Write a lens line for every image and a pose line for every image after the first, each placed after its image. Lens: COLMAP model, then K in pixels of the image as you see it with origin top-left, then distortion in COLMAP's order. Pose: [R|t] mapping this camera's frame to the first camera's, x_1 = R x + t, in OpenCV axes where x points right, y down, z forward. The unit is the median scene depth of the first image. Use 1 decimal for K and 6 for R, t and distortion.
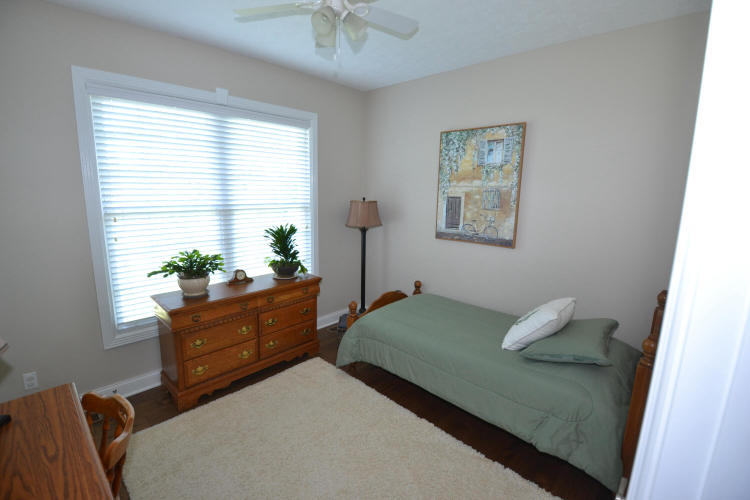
lens RADIAL K [[338.2, 0, 370.0], [0, 338.2, 249.9], [0, 0, 1]] dist [-0.000340, -0.015149]
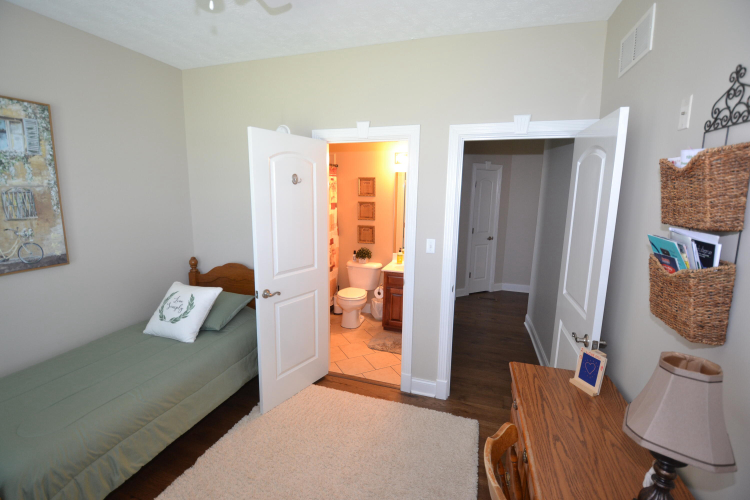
lens RADIAL K [[338.2, 0, 370.0], [0, 338.2, 249.9], [0, 0, 1]] dist [-0.000340, -0.015149]
pose [[-0.448150, -0.171870, 0.877281, -0.582329], [0.139540, 0.955867, 0.258548, -0.141549], [-0.883000, 0.238284, -0.404389, 0.693859]]
